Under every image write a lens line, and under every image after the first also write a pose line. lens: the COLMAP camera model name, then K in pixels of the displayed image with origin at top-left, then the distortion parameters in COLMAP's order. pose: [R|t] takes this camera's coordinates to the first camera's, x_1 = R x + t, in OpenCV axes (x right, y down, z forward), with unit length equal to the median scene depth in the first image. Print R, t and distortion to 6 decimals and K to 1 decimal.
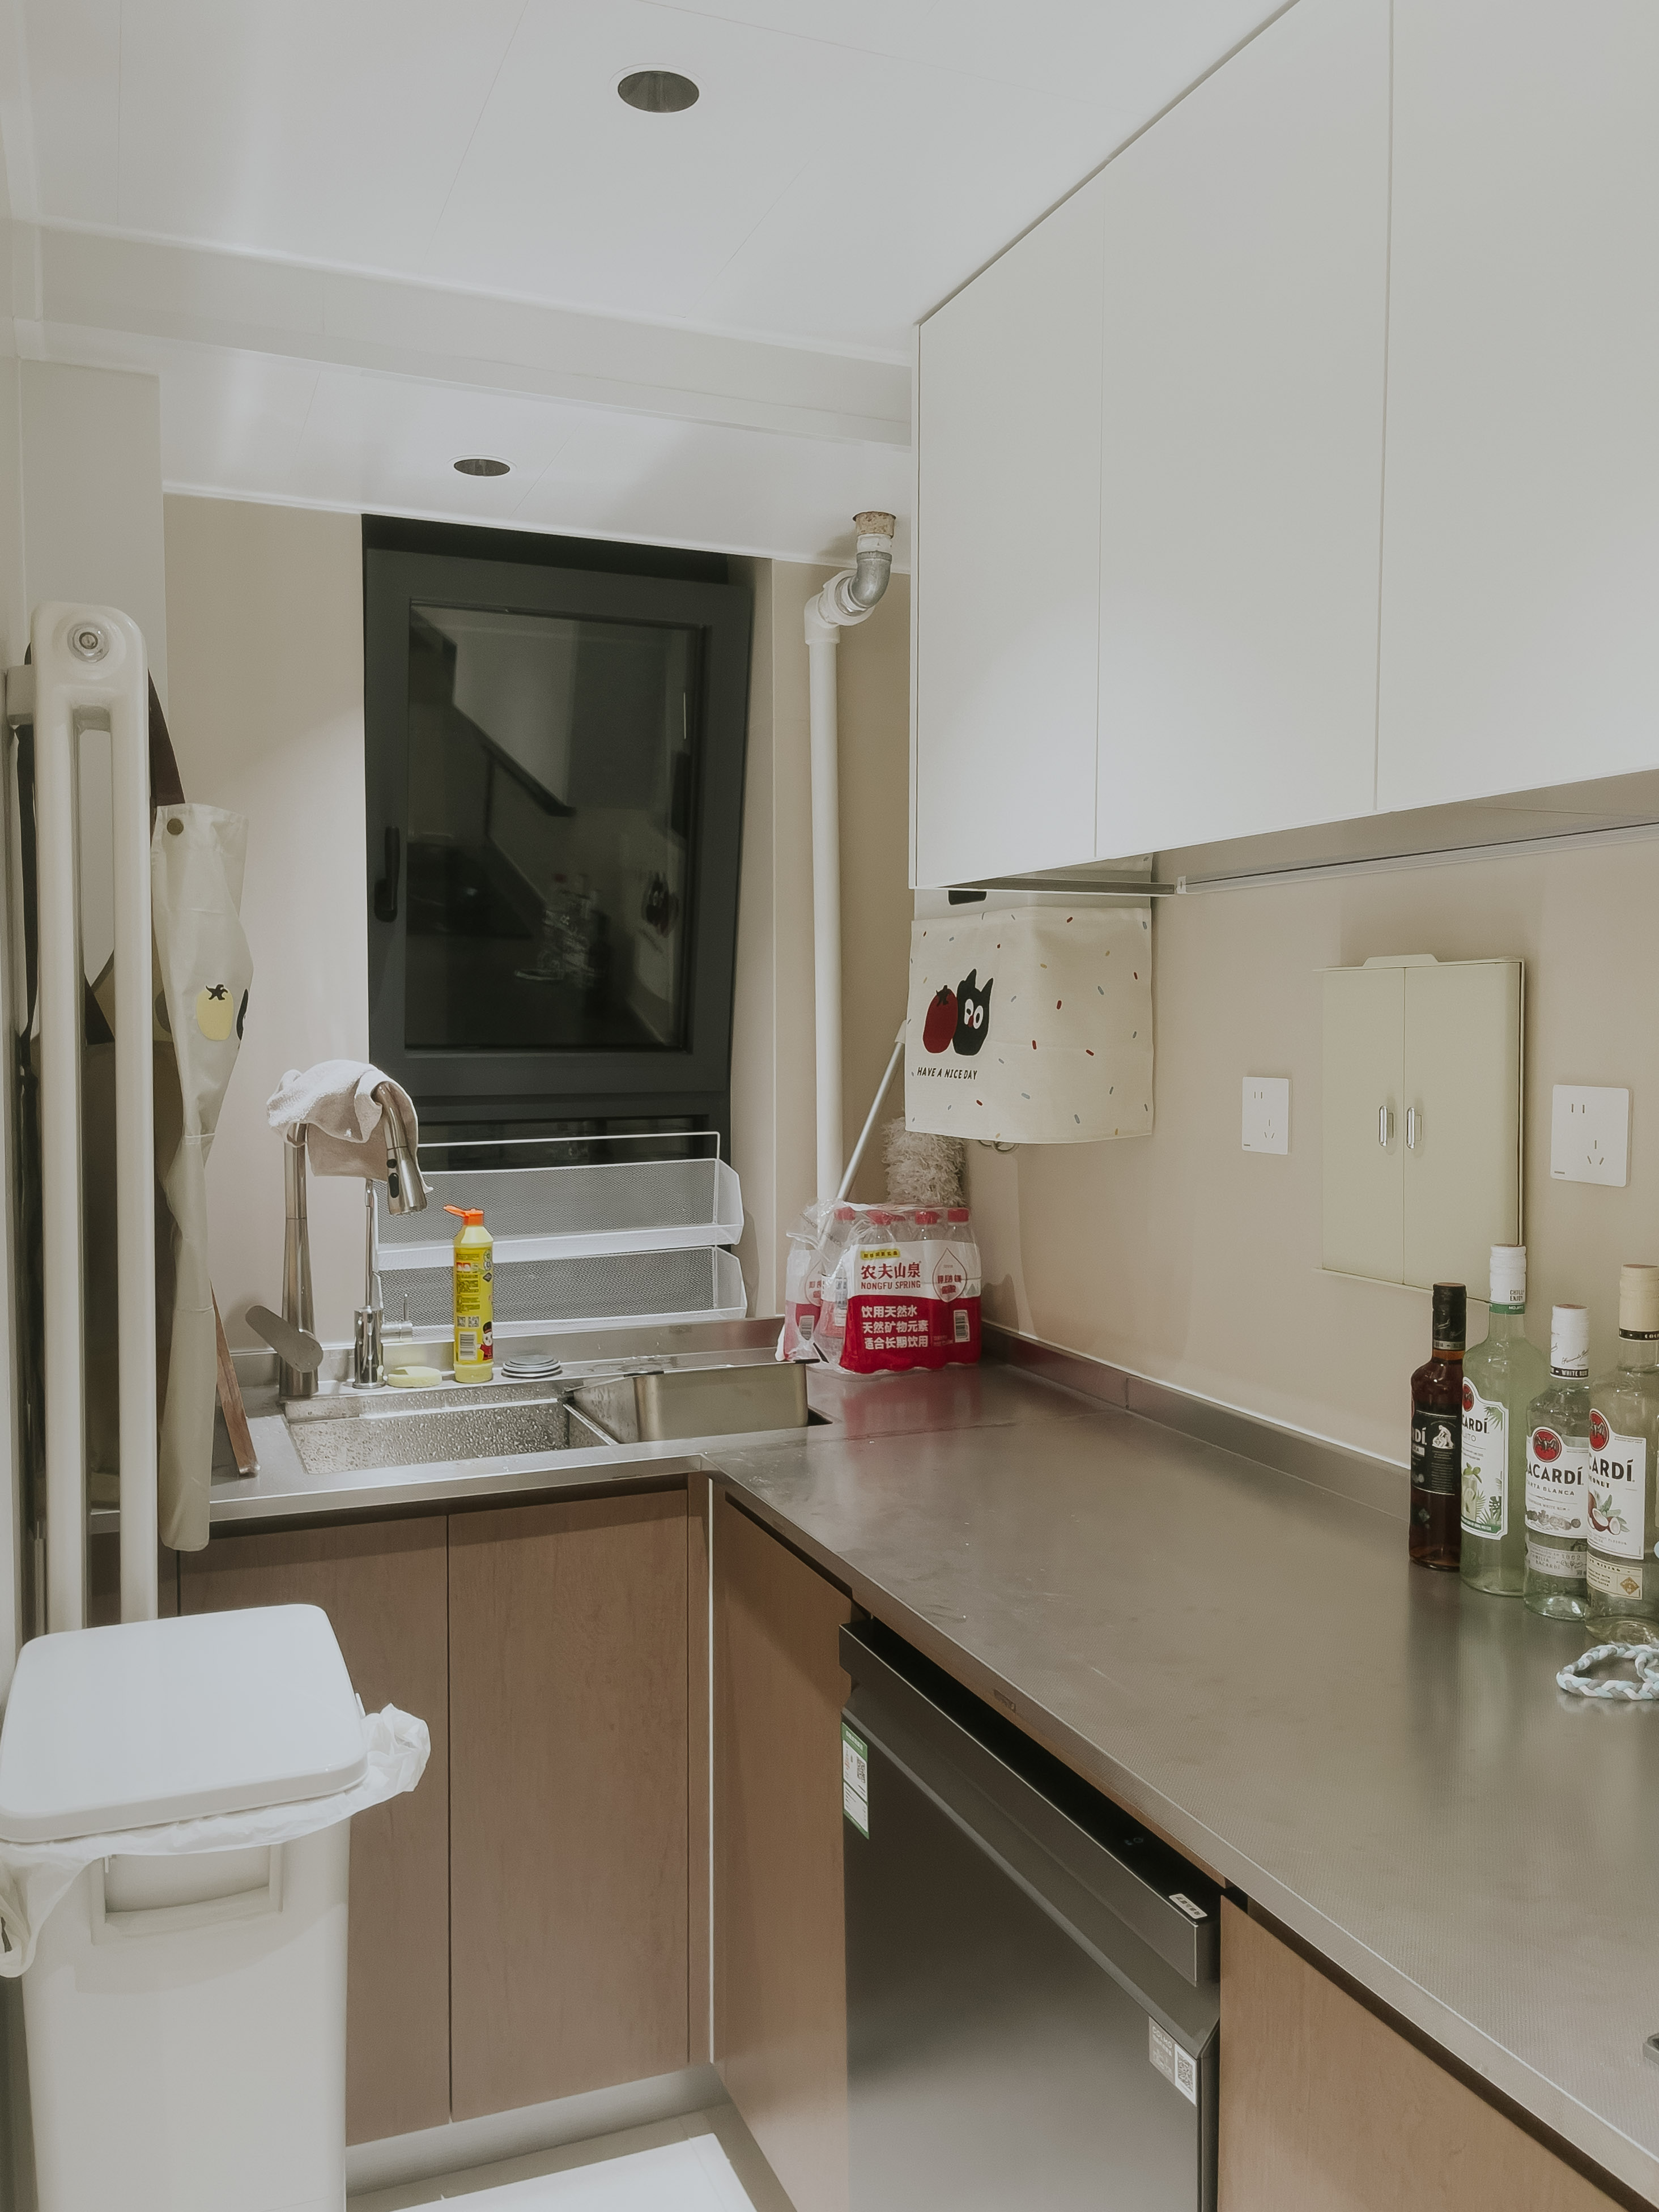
lens RADIAL K [[1706.1, 0, 851.4], [0, 1706.1, 1129.7], [0, 0, 1]] dist [0.038576, -0.045416]
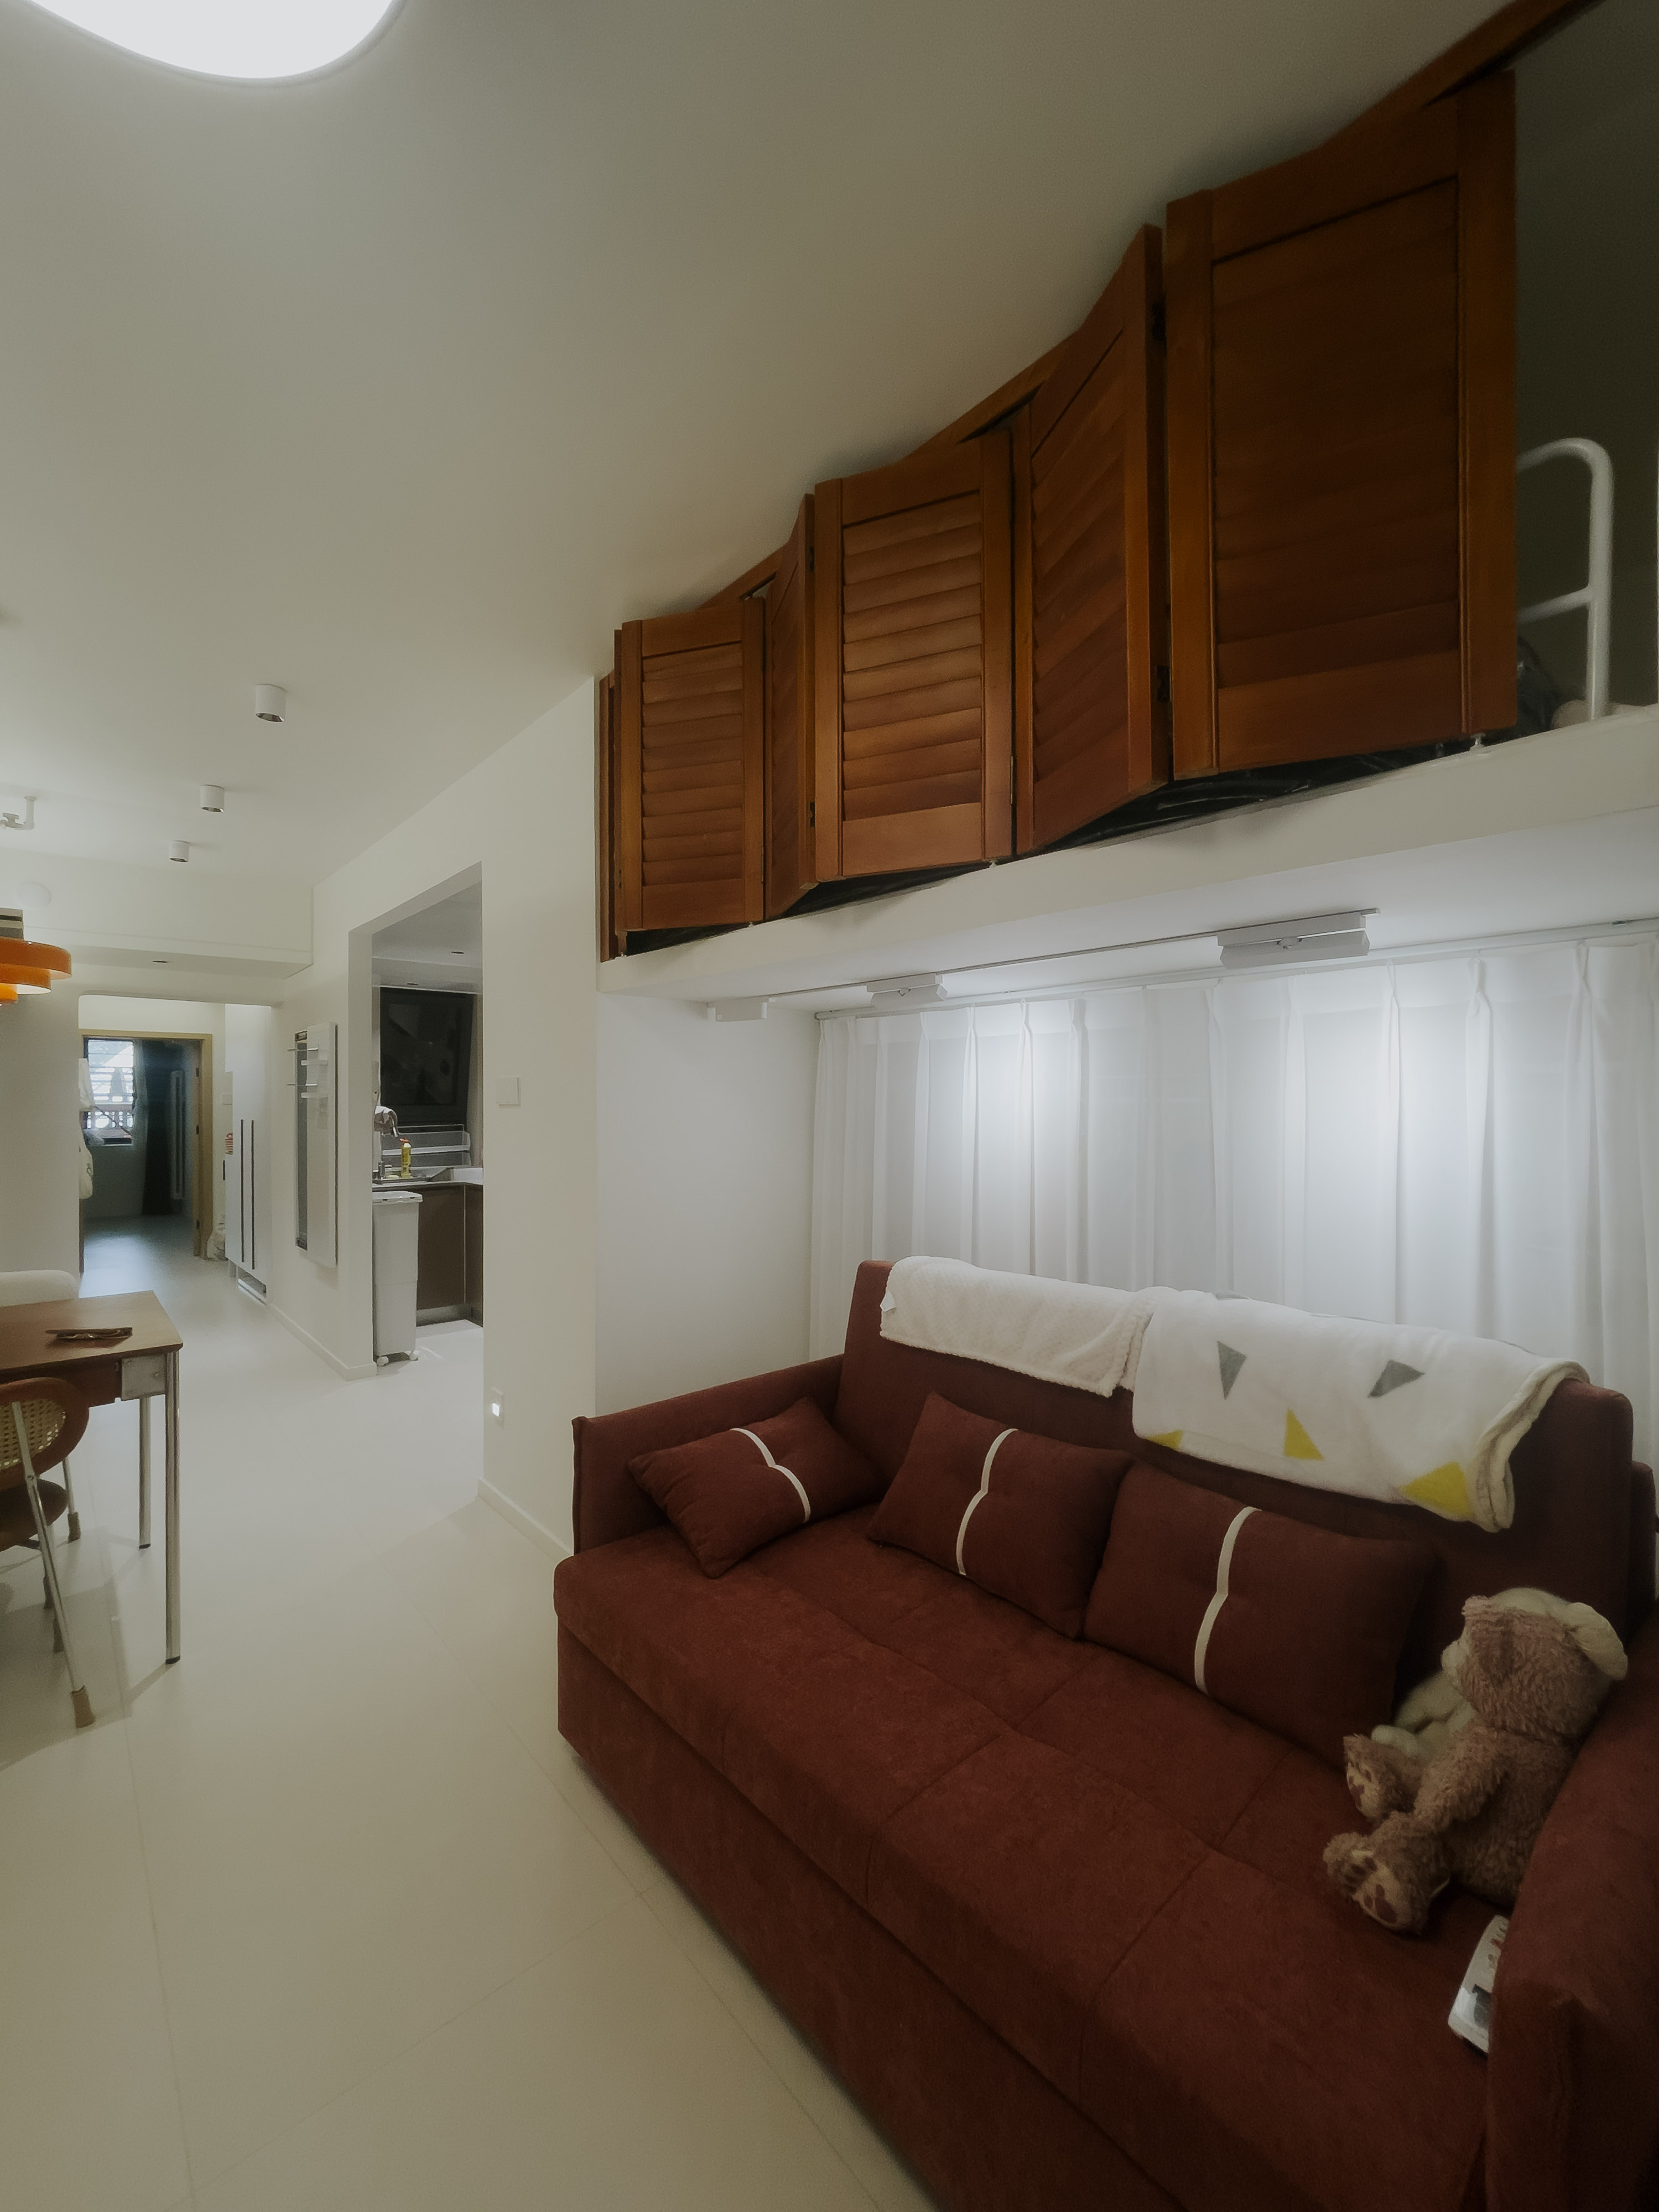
lens RADIAL K [[900.1, 0, 819.7], [0, 900.1, 1101.7], [0, 0, 1]] dist [-0.017104, 0.006590]
pose [[0.951917, -0.007977, 0.306251, 0.091637], [0.027161, 0.997922, -0.058431, 0.112597], [-0.305149, 0.063940, 0.950156, -1.581172]]
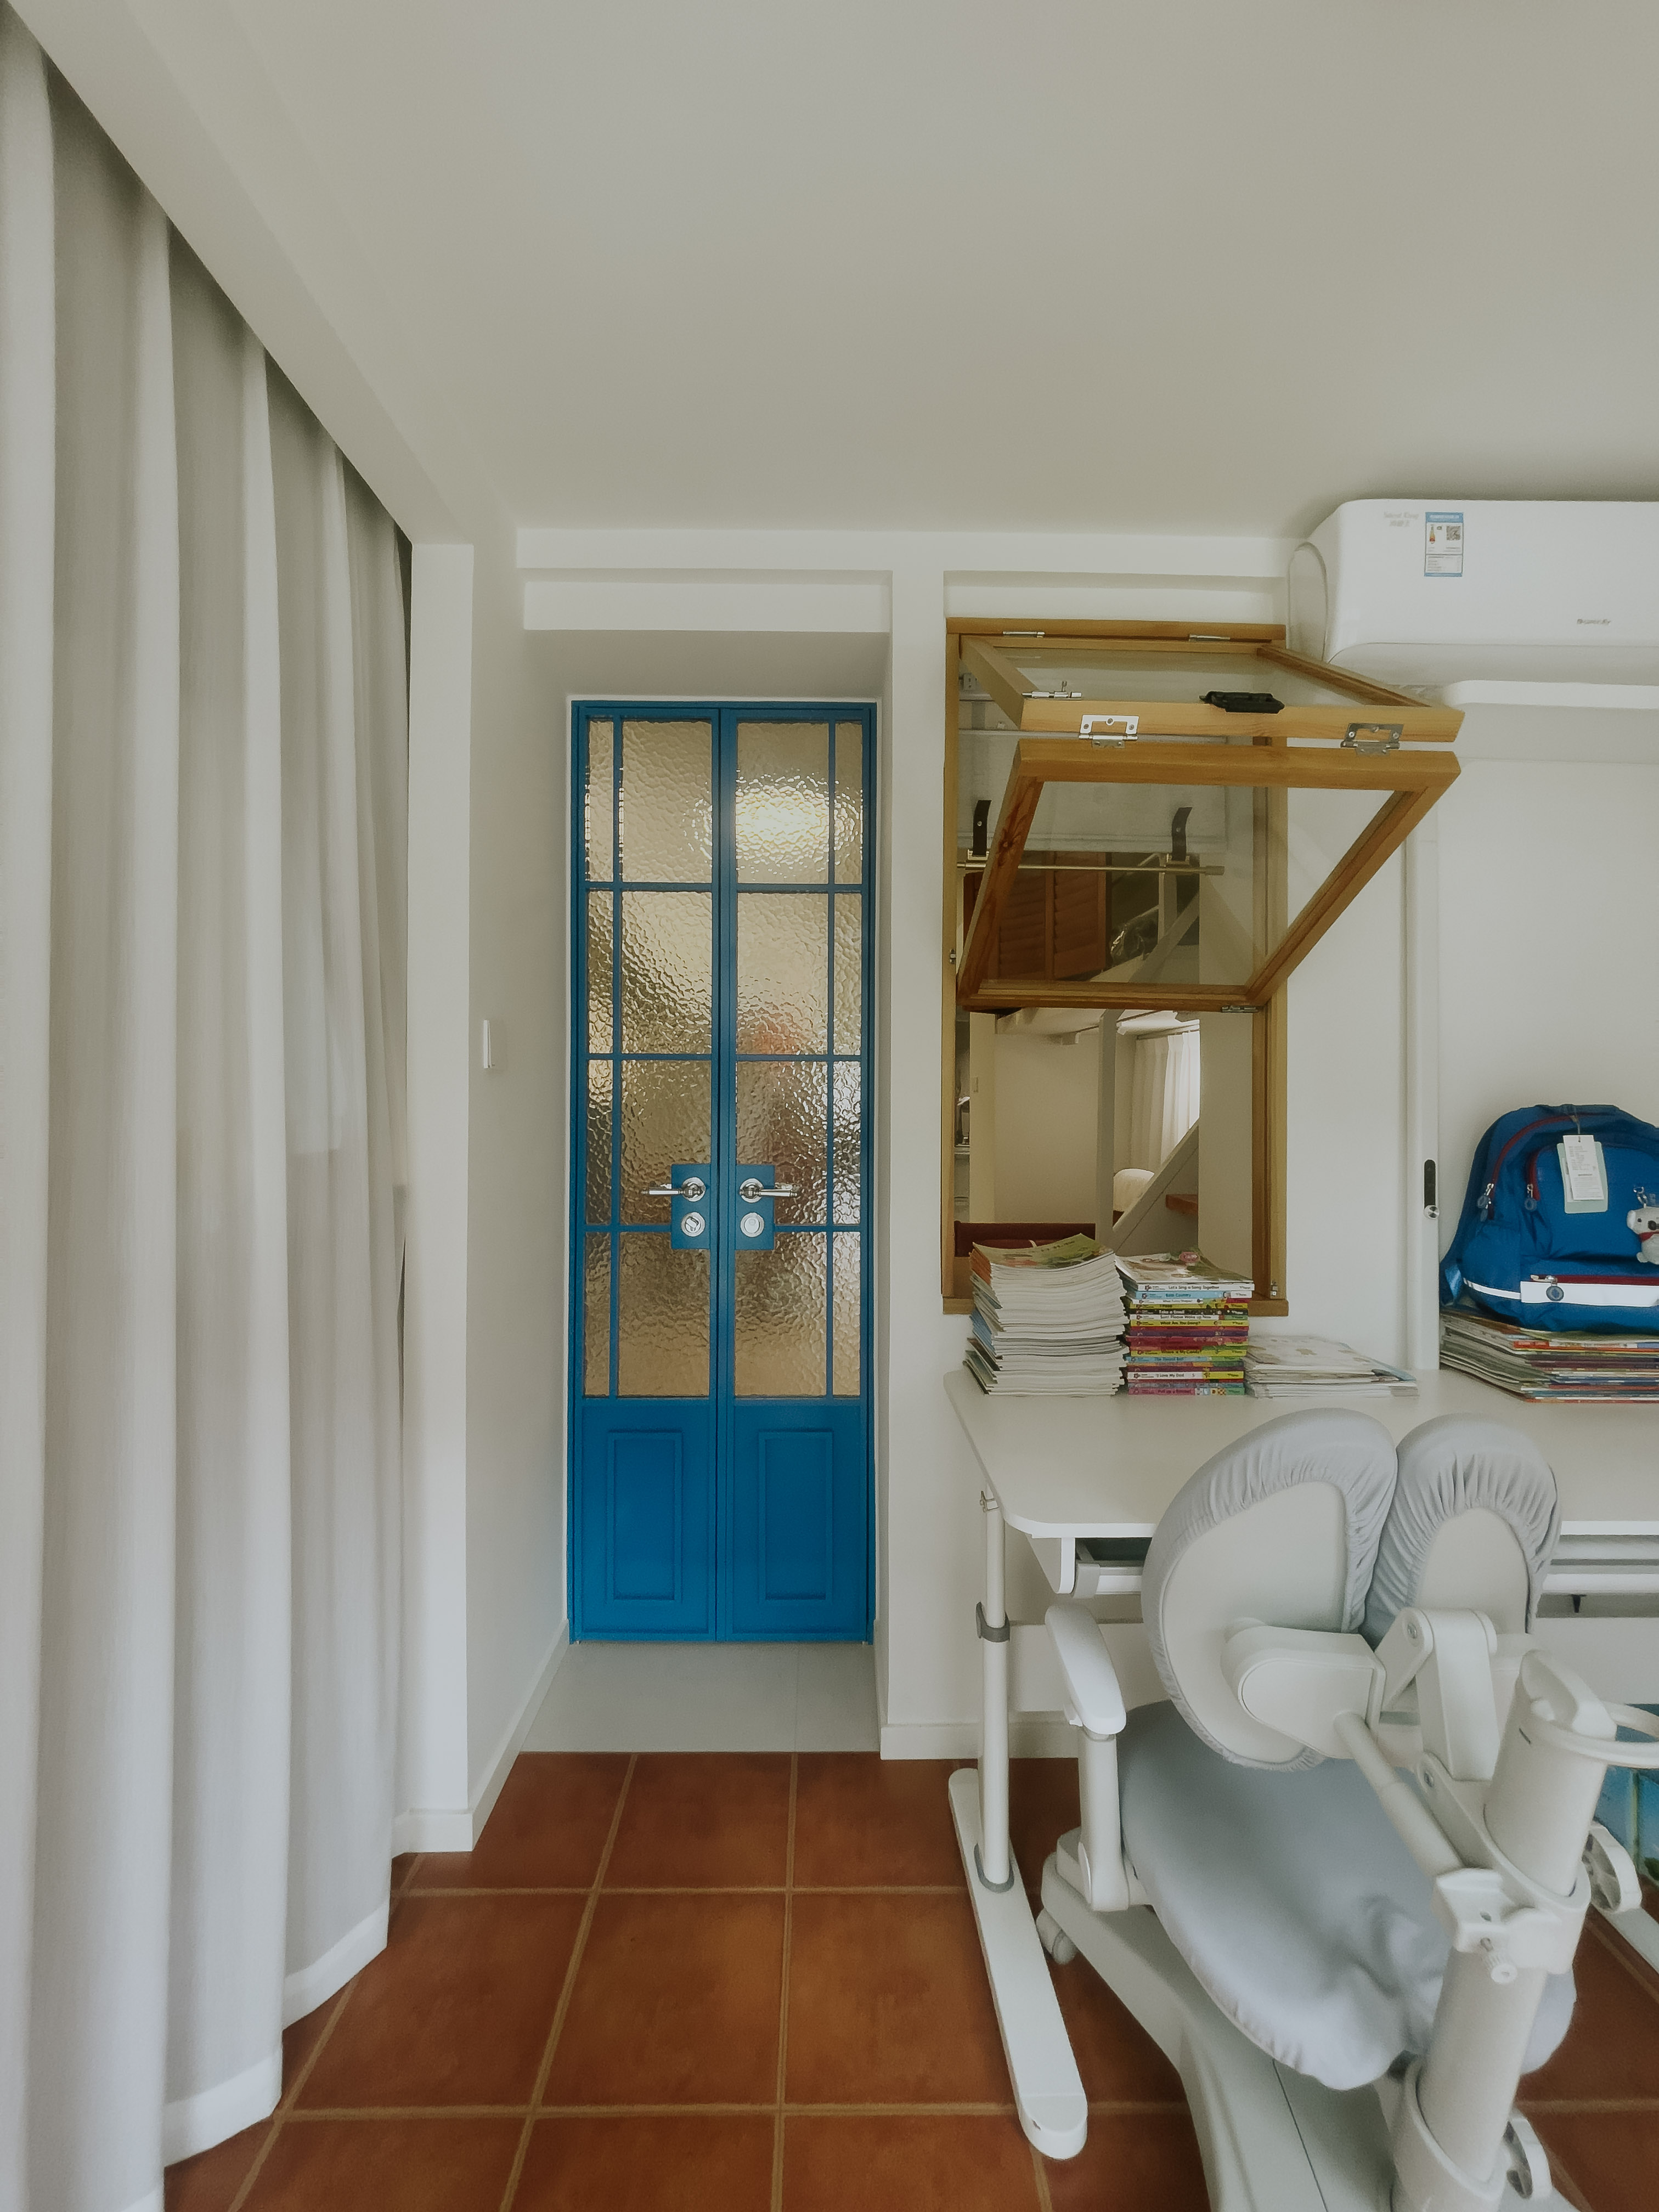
lens RADIAL K [[900.1, 0, 819.7], [0, 900.1, 1091.8], [0, 0, 1]] dist [-0.017104, 0.006590]
pose [[0.917777, -0.003648, -0.397079, 0.606512], [-0.027300, 0.997012, -0.072258, 0.214209], [0.396156, 0.077157, 0.914936, -2.571767]]
